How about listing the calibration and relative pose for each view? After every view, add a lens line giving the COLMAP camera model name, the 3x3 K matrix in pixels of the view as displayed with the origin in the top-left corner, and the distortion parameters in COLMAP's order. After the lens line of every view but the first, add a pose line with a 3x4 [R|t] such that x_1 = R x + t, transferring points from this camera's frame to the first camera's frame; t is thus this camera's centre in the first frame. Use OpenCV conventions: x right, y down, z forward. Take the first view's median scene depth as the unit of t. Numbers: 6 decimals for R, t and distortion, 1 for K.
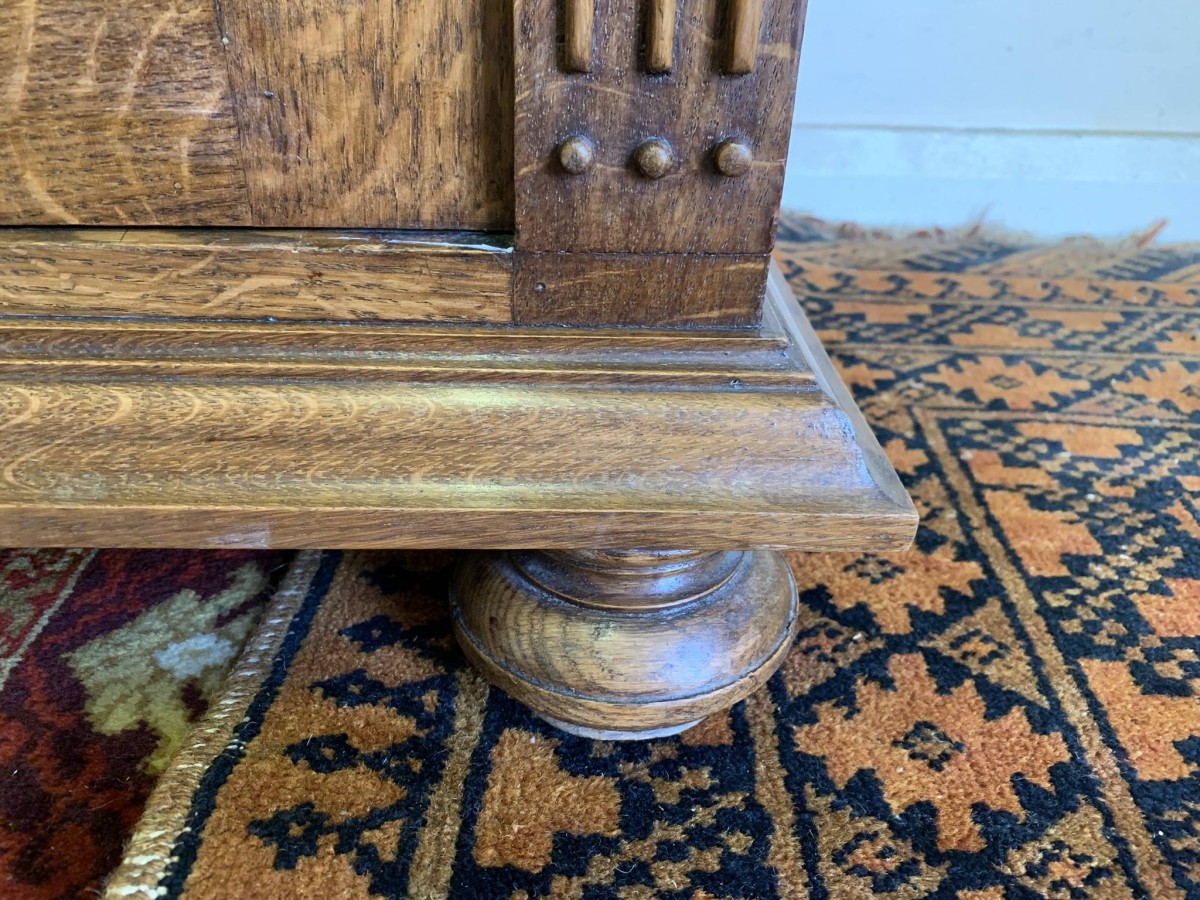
lens RADIAL K [[937.8, 0, 594.8], [0, 937.8, 445.2], [0, 0, 1]] dist [-0.007022, -0.003282]
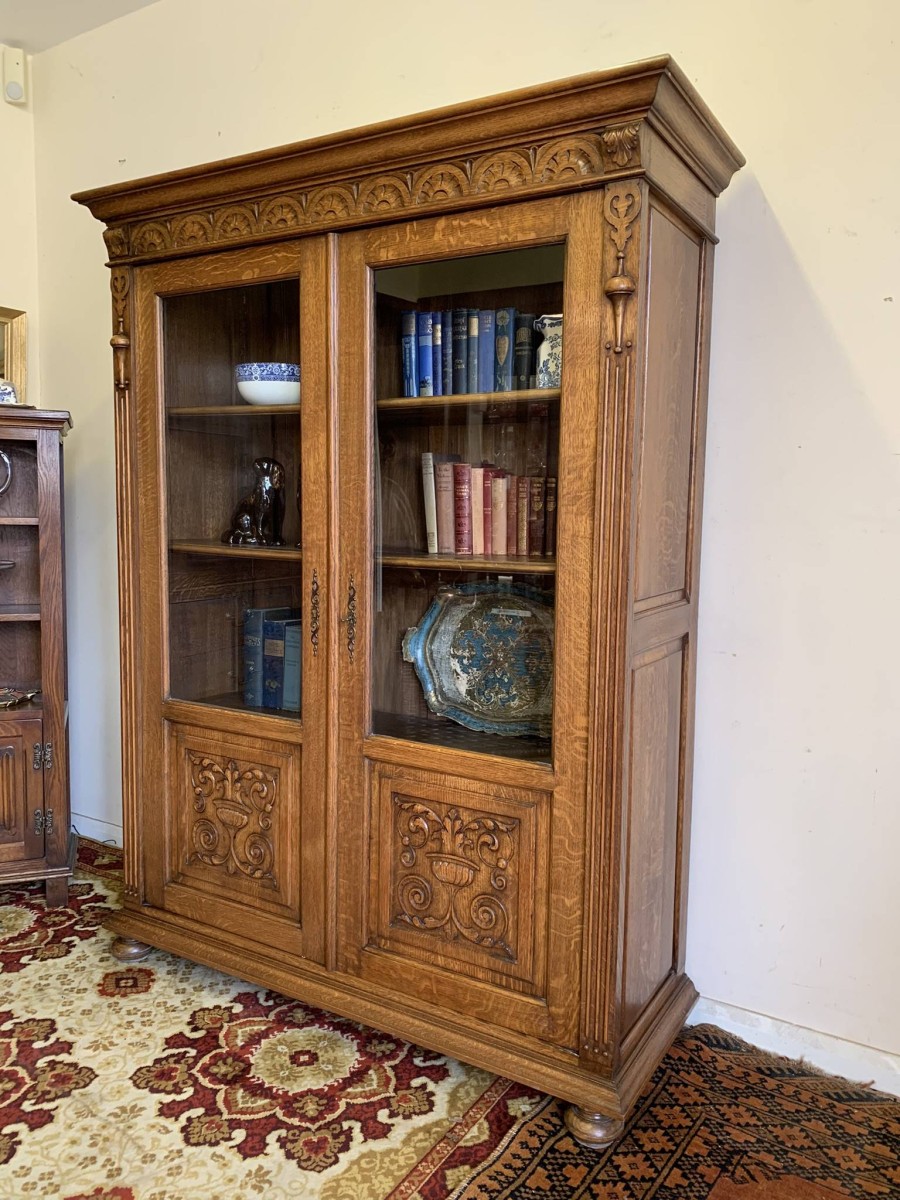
lens RADIAL K [[919.2, 0, 462.4], [0, 919.2, 585.0], [0, 0, 1]] dist [0.007420, -0.002847]
pose [[0.844892, 0.036976, -0.533658, 2.041699], [-0.278641, 0.882005, -0.380035, -0.335811], [0.456637, 0.469787, 0.755502, -4.718060]]
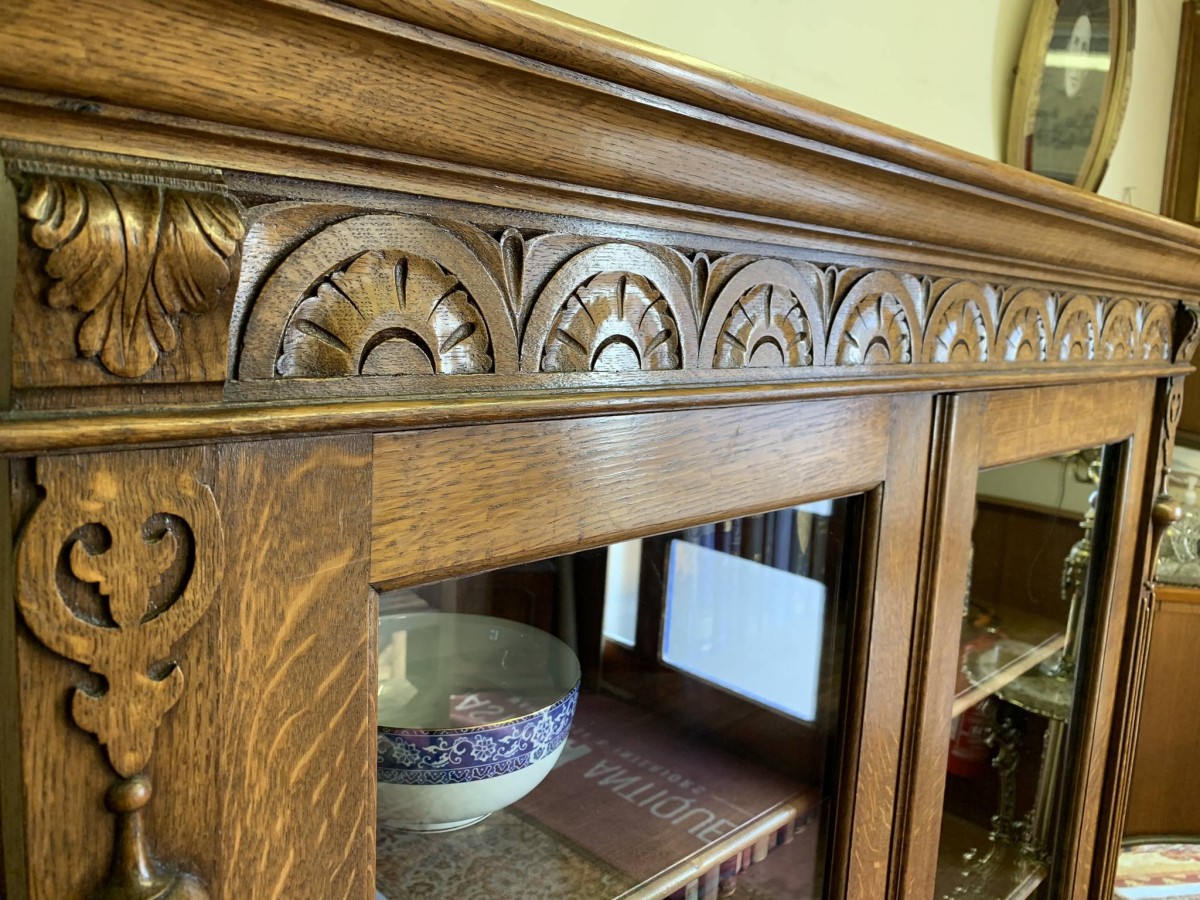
lens RADIAL K [[926.0, 0, 600.6], [0, 926.0, 427.7], [0, 0, 1]] dist [0.005179, -0.014256]
pose [[0.744435, -0.077178, 0.663219, -3.889761], [0.327791, 0.907603, -0.262315, -3.780075], [-0.581695, 0.412674, 0.700950, -2.882452]]
